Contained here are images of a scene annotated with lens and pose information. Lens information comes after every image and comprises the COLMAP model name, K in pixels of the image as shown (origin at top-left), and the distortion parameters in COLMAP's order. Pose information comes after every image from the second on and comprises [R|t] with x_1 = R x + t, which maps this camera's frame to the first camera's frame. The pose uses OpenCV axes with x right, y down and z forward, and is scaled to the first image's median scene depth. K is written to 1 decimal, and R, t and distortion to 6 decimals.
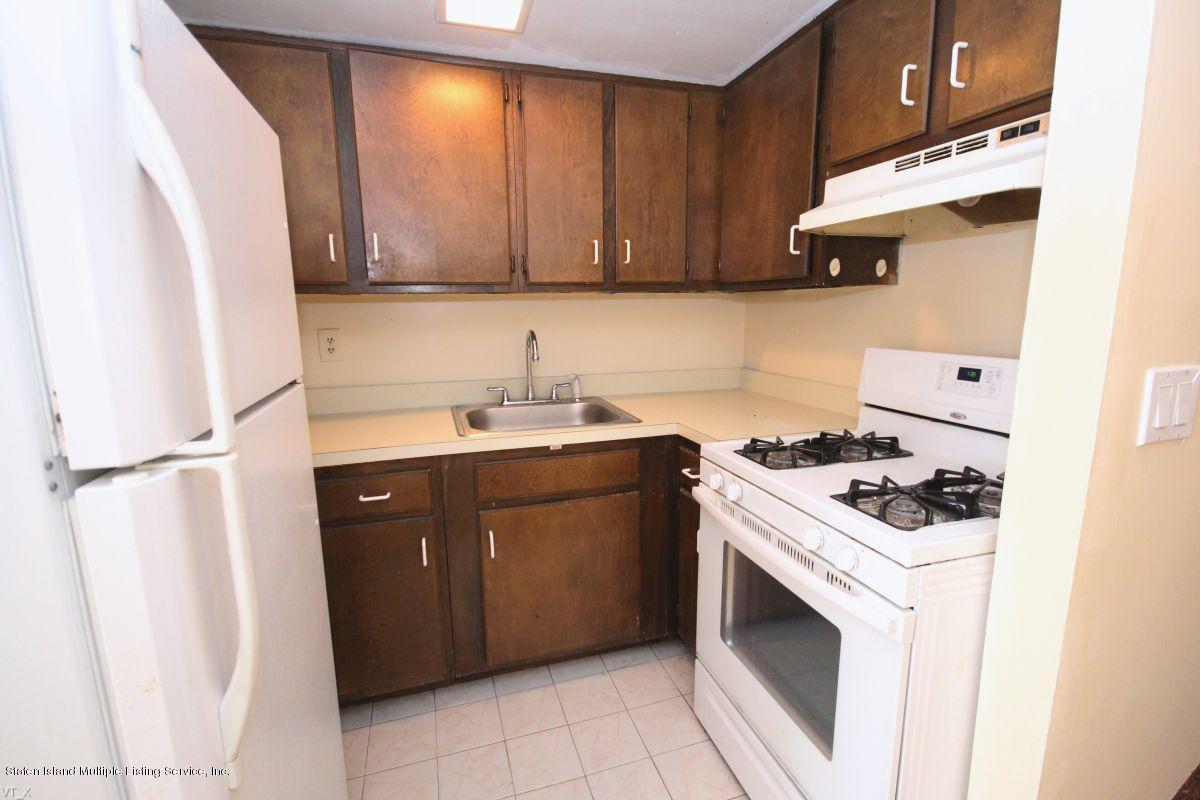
lens RADIAL K [[555.7, 0, 603.5], [0, 555.7, 399.8], [0, 0, 1]] dist [0.002595, -0.000545]
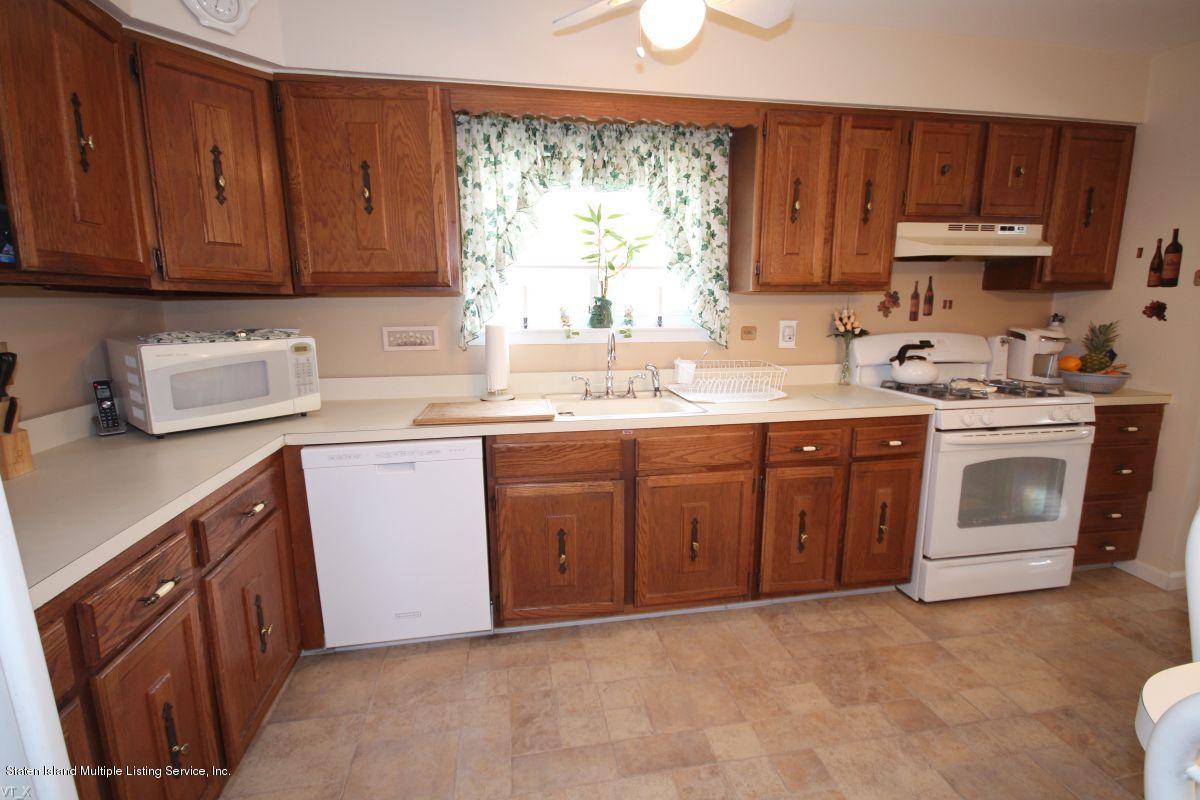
lens RADIAL K [[559.5, 0, 600.0], [0, 559.5, 400.0], [0, 0, 1]] dist [0.010971, 0.000196]
pose [[0.128560, -0.163819, 0.978078, -1.696807], [0.177784, 0.974091, 0.139783, -0.361312], [-0.975636, 0.155916, 0.154354, 2.127671]]
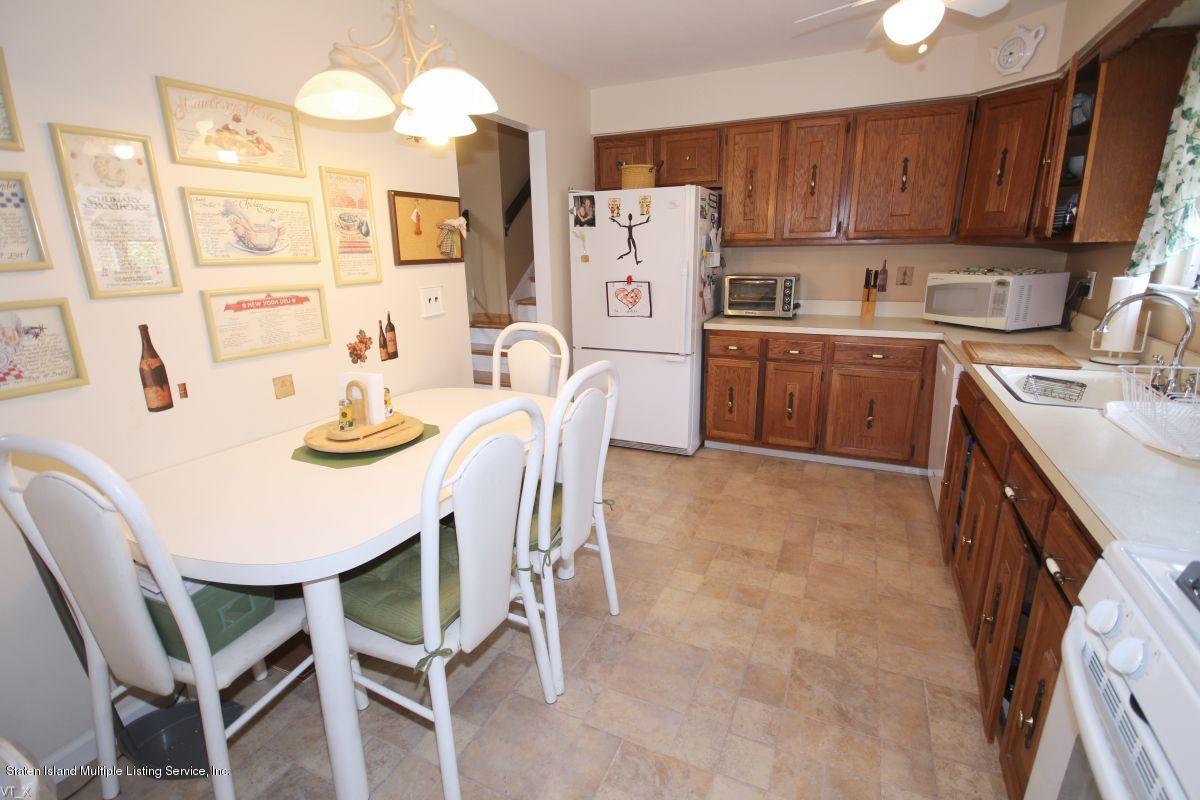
lens RADIAL K [[555.7, 0, 603.5], [0, 555.7, 399.8], [0, 0, 1]] dist [0.002595, -0.000545]
pose [[0.737921, 0.175573, -0.651649, 0.202155], [-0.109265, 0.983909, 0.141363, -0.102888], [0.665983, -0.033112, 0.745231, 0.367582]]
